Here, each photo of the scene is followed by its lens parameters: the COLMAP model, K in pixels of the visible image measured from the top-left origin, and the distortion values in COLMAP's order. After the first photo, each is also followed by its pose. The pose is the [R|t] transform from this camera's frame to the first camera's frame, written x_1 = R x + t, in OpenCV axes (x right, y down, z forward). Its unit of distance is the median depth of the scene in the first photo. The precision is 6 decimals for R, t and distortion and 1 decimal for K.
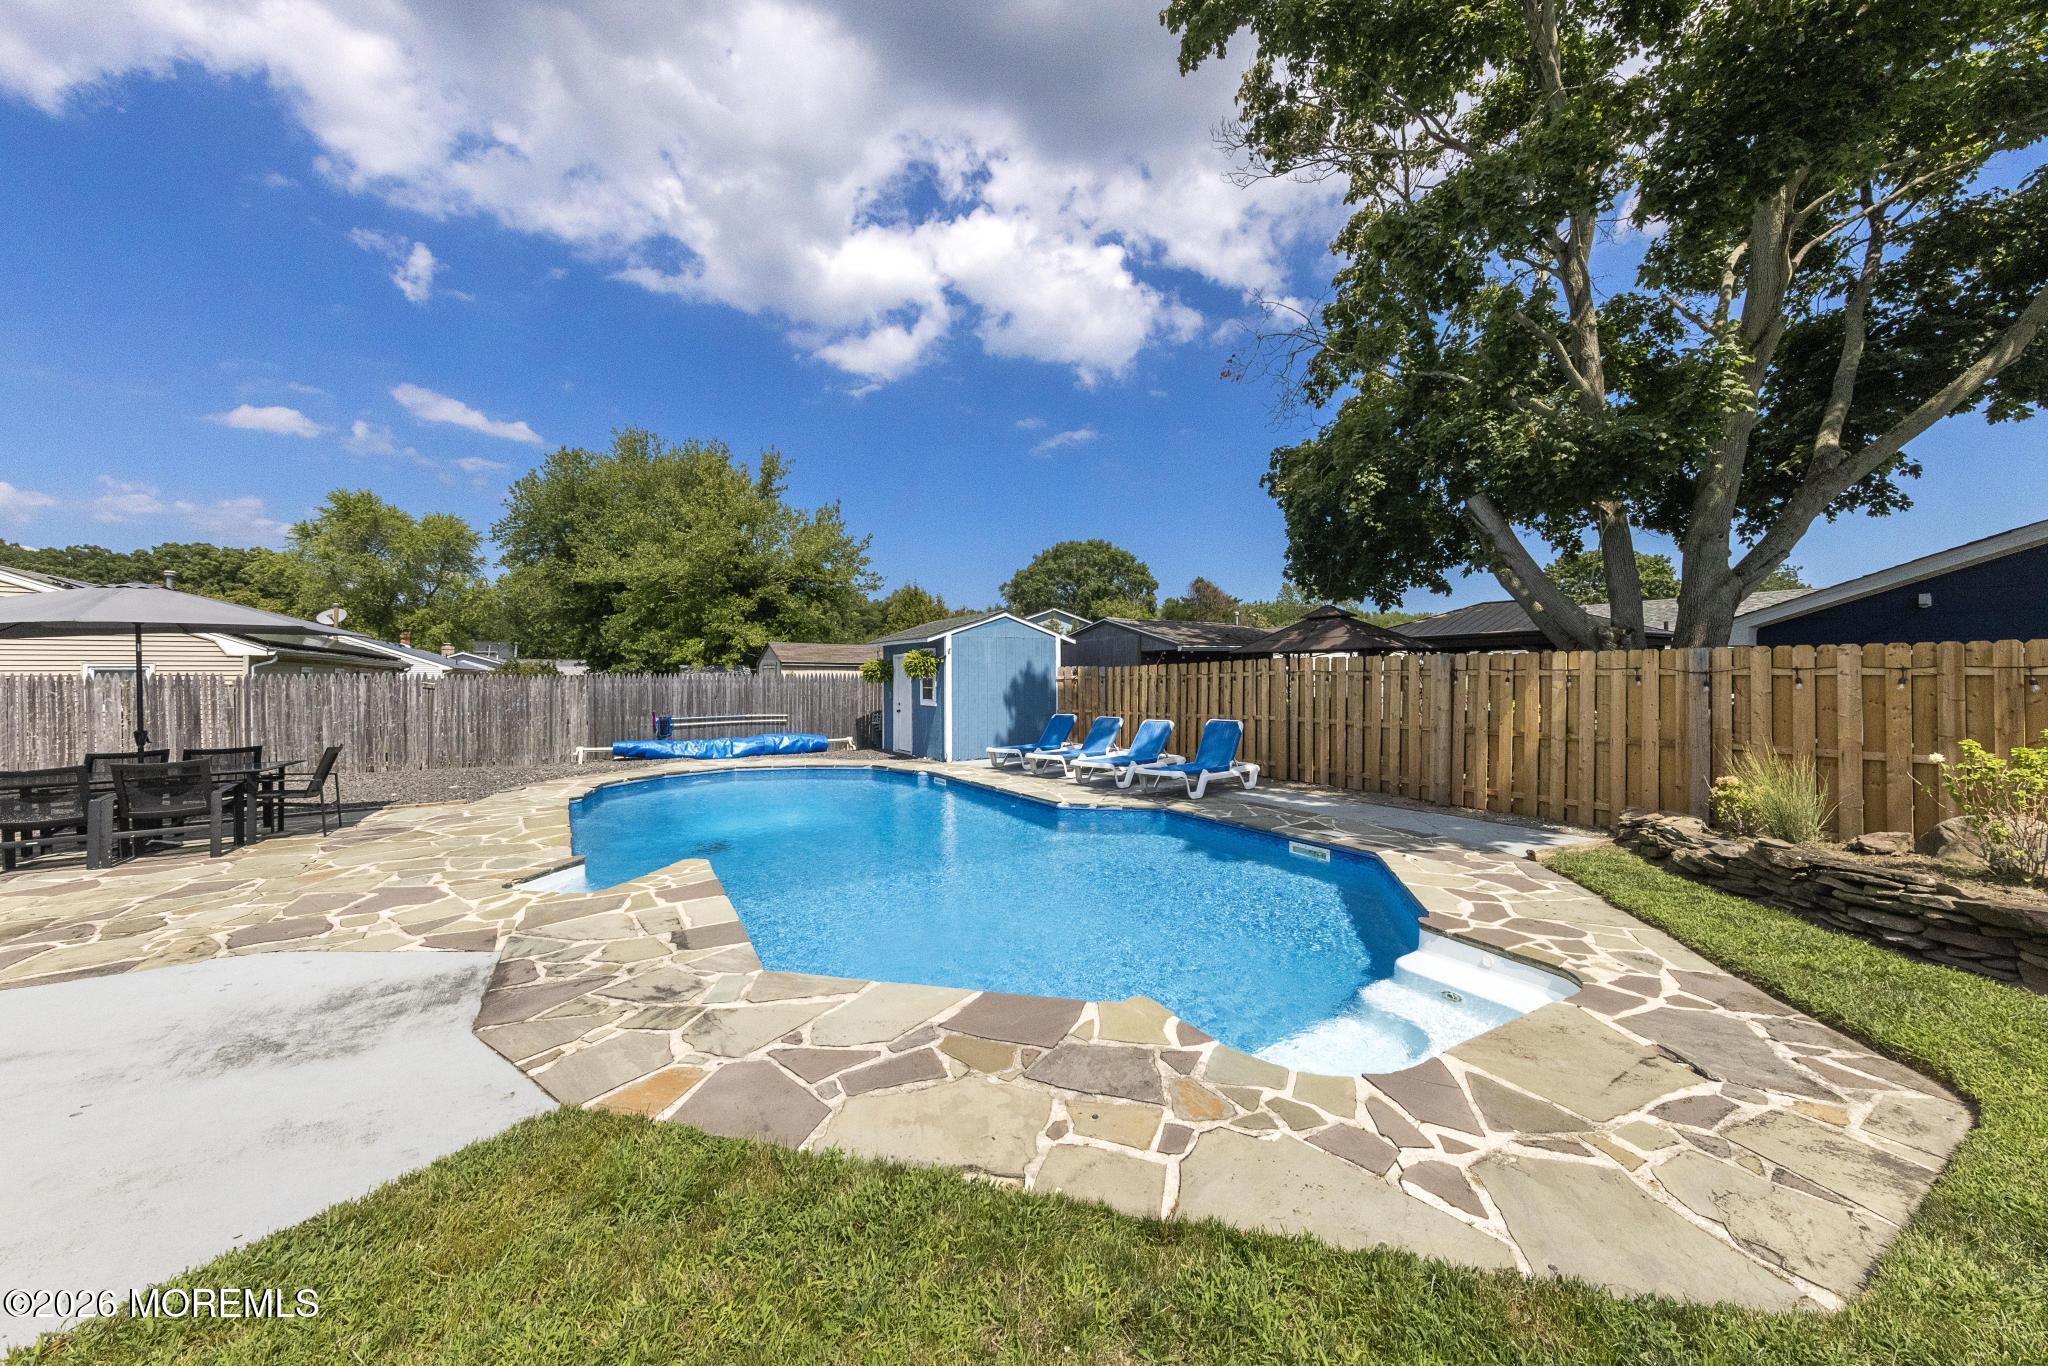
lens RADIAL K [[762.0, 0, 1052.7], [0, 762.0, 655.7], [0, 0, 1]] dist [0.002312, 0.000134]
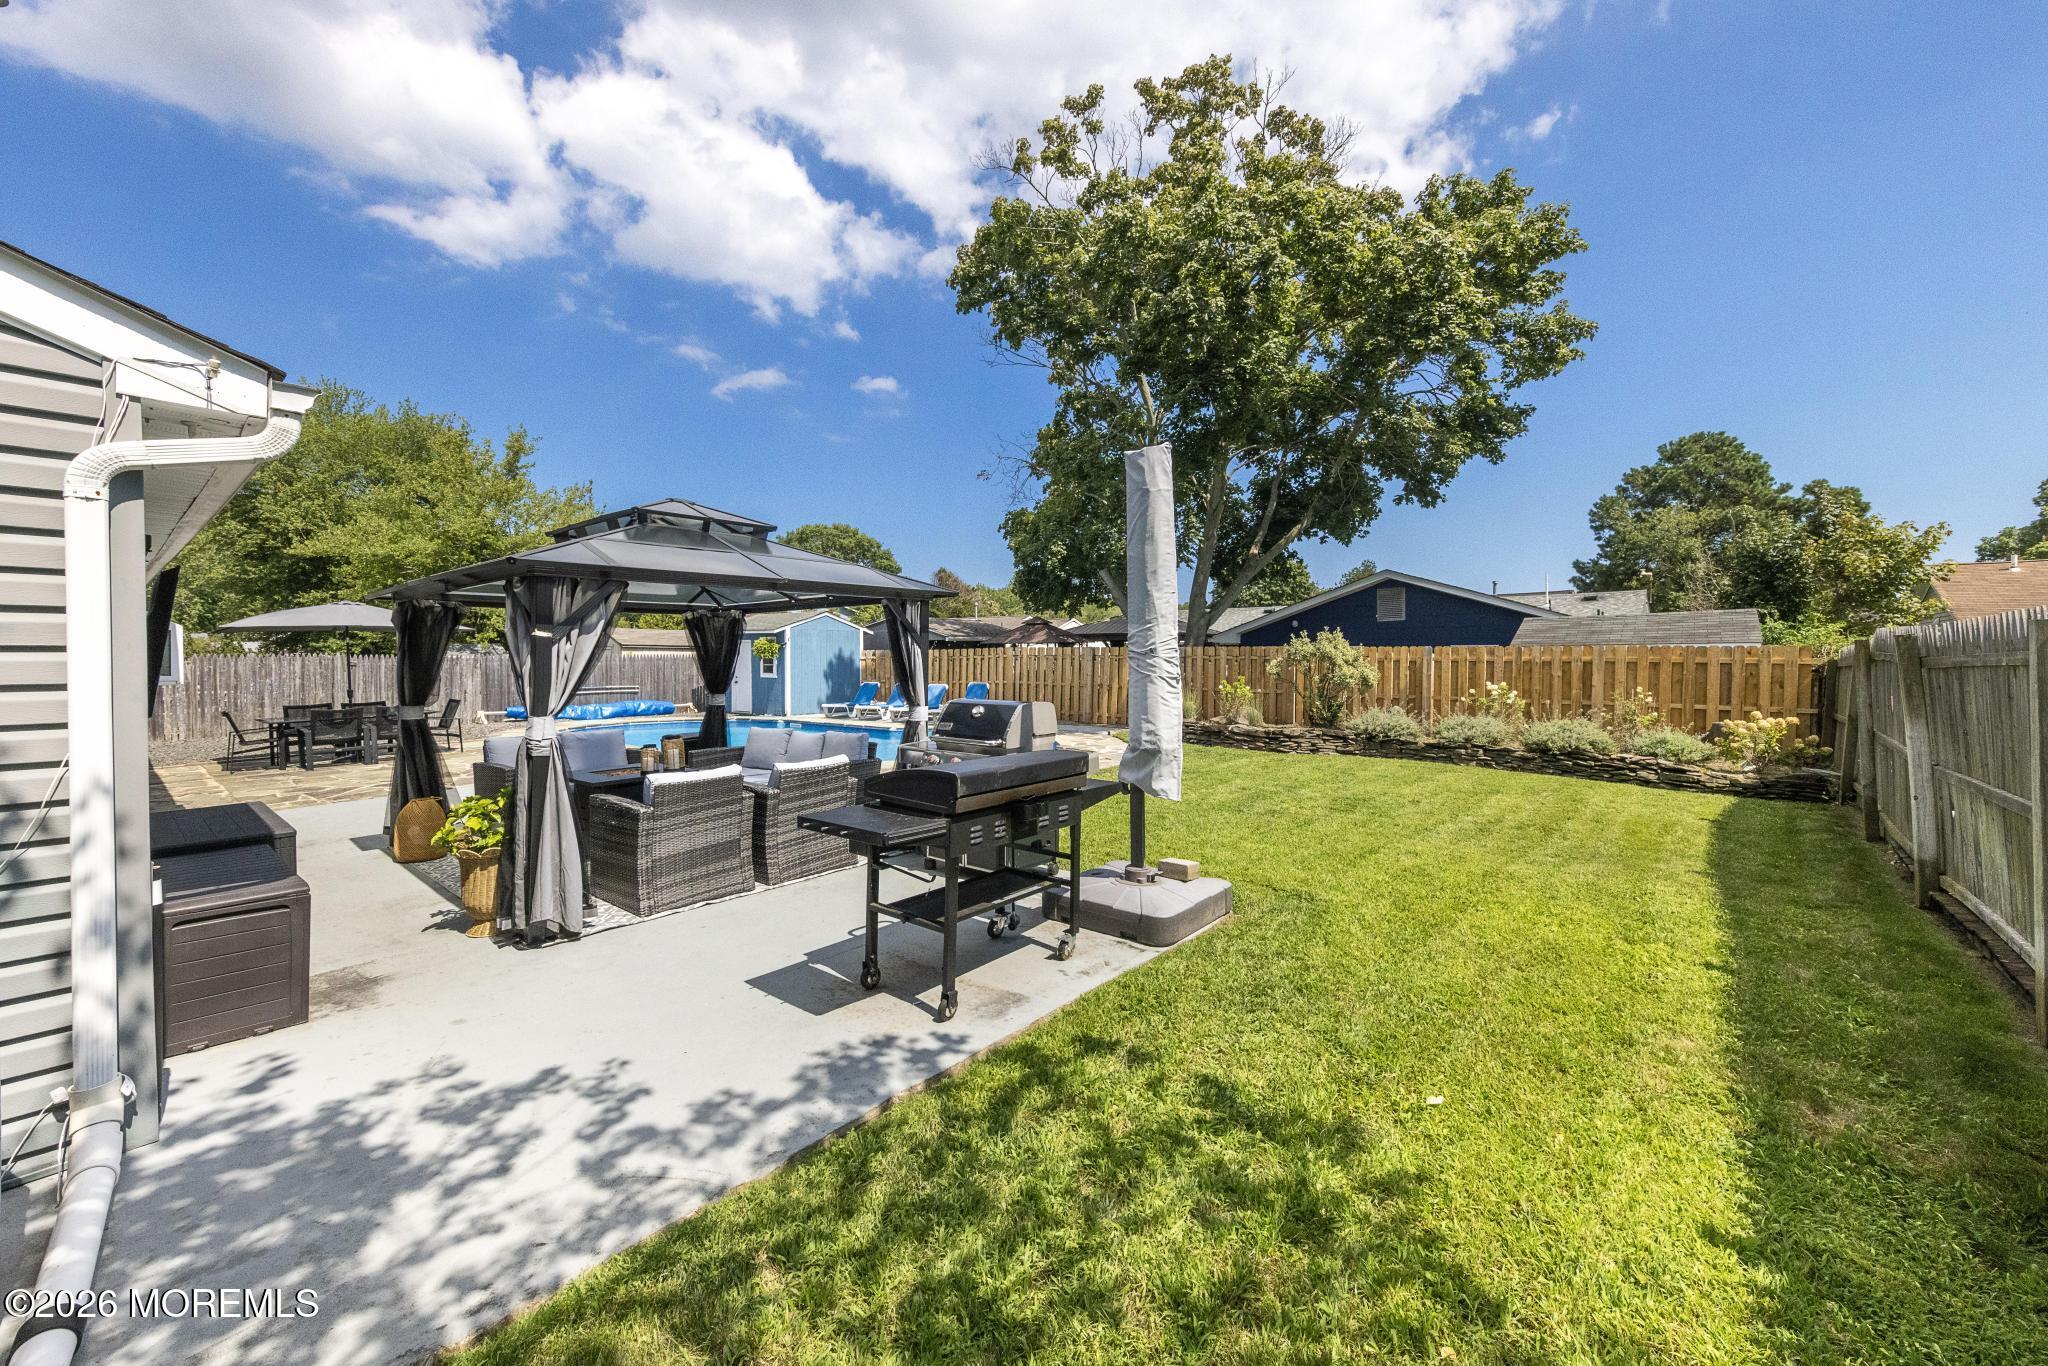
lens RADIAL K [[783.2, 0, 1030.2], [0, 783.2, 665.9], [0, 0, 1]] dist [-0.000496, -0.000124]
pose [[0.951242, -0.000421, 0.308445, -0.136124], [-0.012180, 0.999168, 0.038927, -0.016561], [-0.308205, -0.040786, 0.950445, -0.479475]]
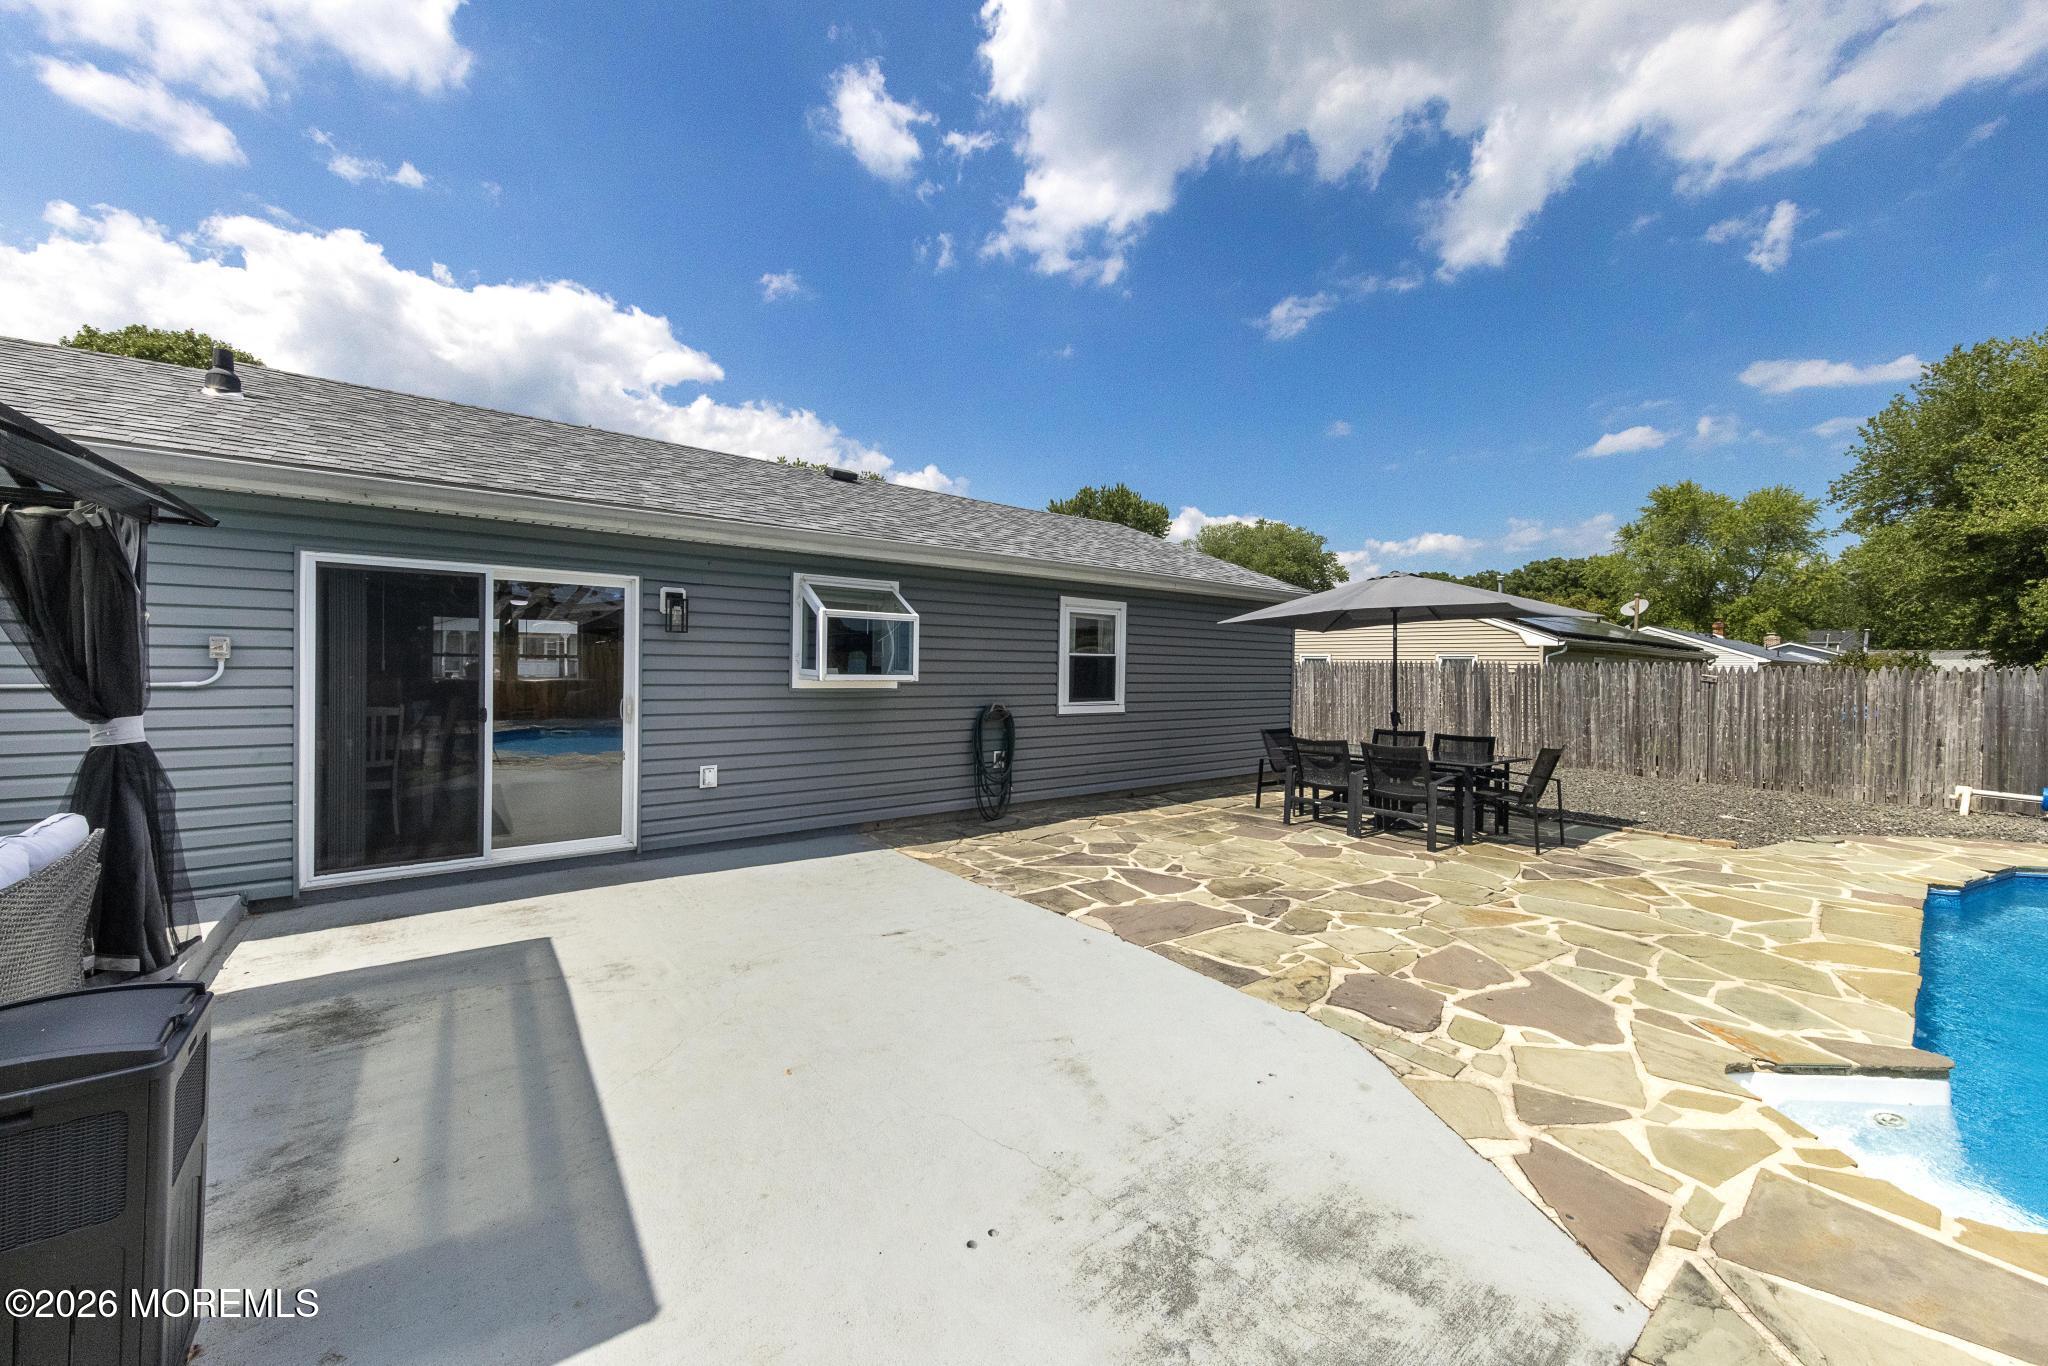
lens RADIAL K [[748.8, 0, 1024.0], [0, 748.8, 683.0], [0, 0, 1]] dist [0.001433, -0.000118]
pose [[0.114276, 0.034147, -0.992862, -0.102401], [0.010866, 0.999306, 0.035619, 0.006632], [0.993390, -0.014859, 0.113826, 0.168558]]
